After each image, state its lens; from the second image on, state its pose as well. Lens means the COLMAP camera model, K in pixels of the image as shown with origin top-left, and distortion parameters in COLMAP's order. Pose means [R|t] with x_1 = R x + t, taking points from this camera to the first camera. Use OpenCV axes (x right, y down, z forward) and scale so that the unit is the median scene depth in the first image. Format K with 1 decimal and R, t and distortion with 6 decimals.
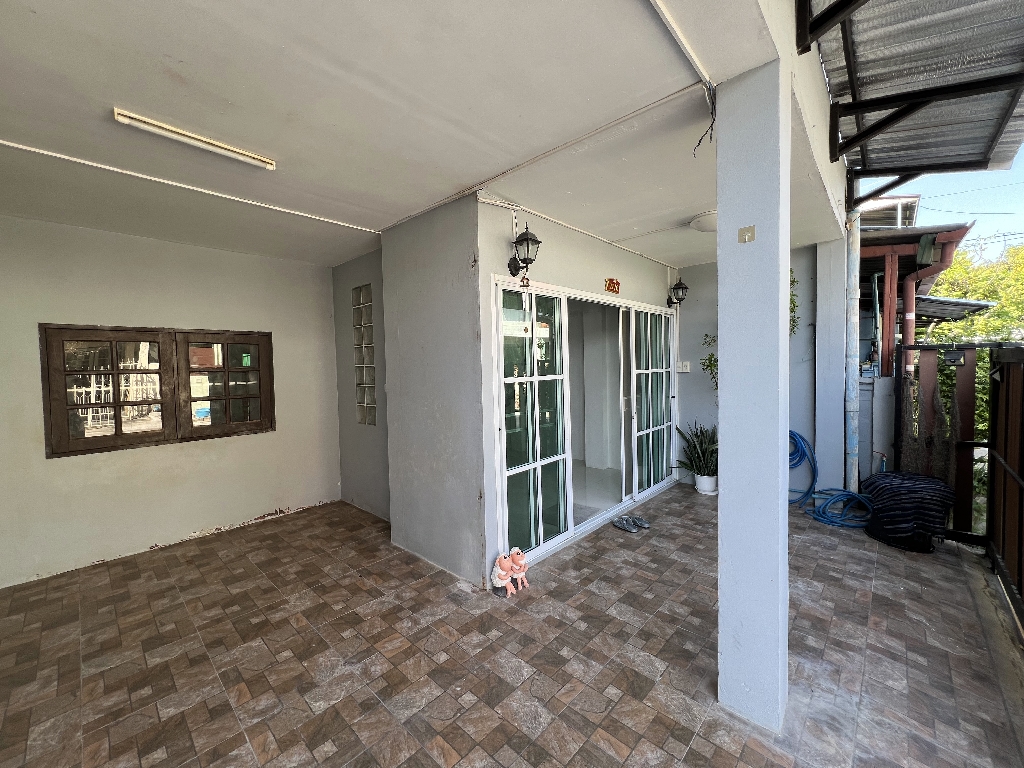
lens RADIAL K [[408.0, 0, 511.6], [0, 408.0, 381.0], [0, 0, 1]] dist [-0.001418, 0.000855]
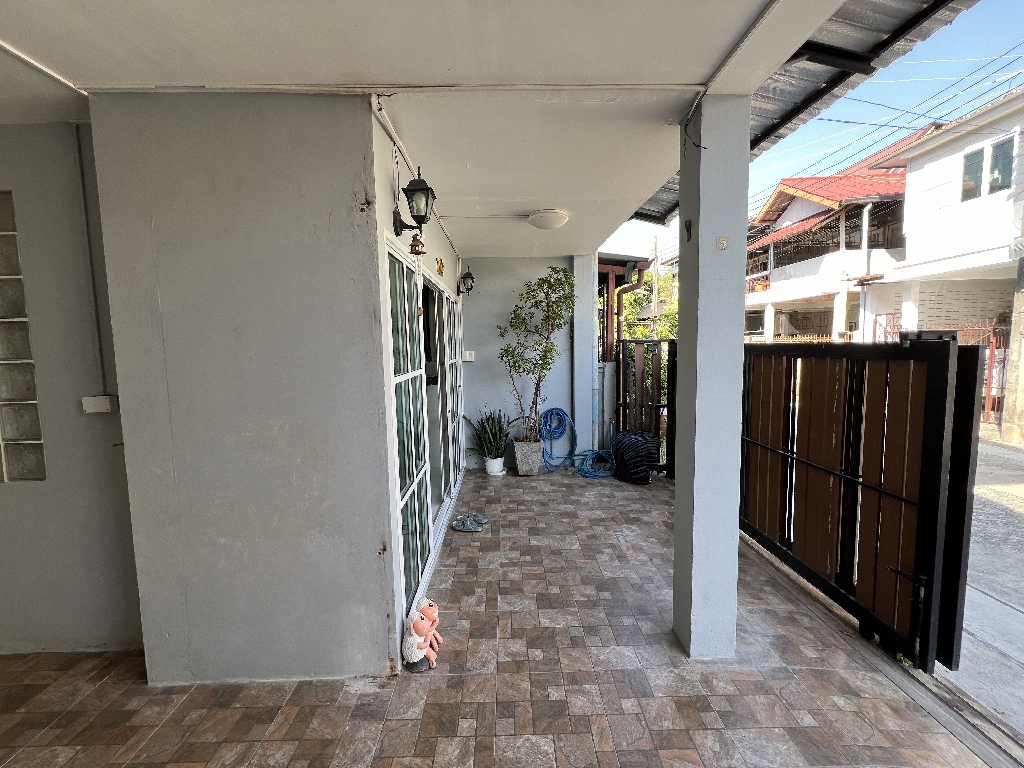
lens RADIAL K [[408.0, 0, 512.6], [0, 408.0, 381.2], [0, 0, 1]] dist [-0.001418, 0.000855]
pose [[0.719769, -0.052943, 0.692192, -0.364292], [0.029840, 0.998526, 0.045345, -0.026081], [-0.693572, -0.011983, 0.720288, 0.332083]]
